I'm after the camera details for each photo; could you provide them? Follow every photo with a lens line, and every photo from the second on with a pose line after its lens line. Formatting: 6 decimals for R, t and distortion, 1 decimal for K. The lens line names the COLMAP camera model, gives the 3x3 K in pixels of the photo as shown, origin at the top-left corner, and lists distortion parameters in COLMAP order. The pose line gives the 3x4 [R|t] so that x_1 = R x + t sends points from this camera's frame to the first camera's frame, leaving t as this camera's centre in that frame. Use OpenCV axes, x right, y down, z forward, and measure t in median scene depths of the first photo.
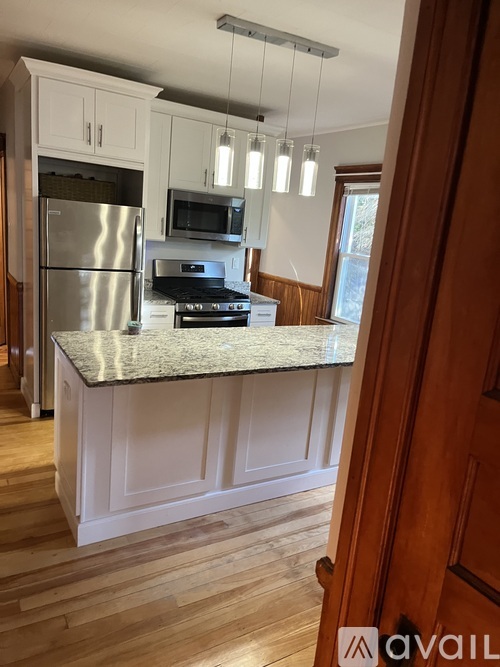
lens RADIAL K [[497.8, 0, 249.5], [0, 497.8, 336.9], [0, 0, 1]] dist [0.064681, -0.079045]
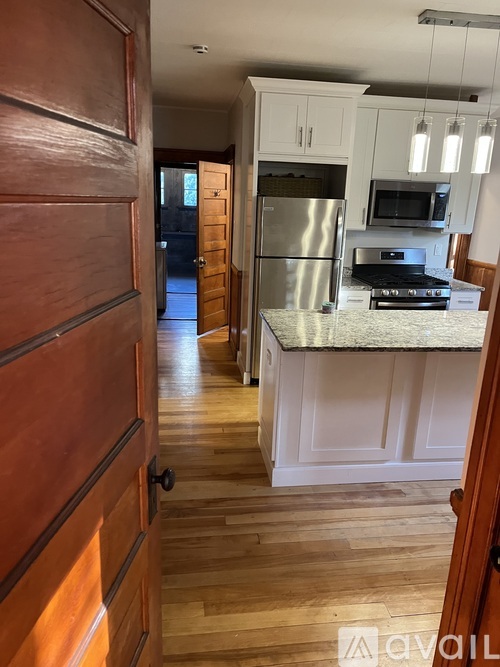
lens RADIAL K [[497.8, 0, 249.5], [0, 497.8, 336.9], [0, 0, 1]] dist [0.064681, -0.079045]
pose [[0.915489, 0.047385, -0.399544, 0.050369], [-0.042643, 0.998875, 0.020754, 0.027656], [0.400078, -0.001963, 0.916479, -0.082100]]
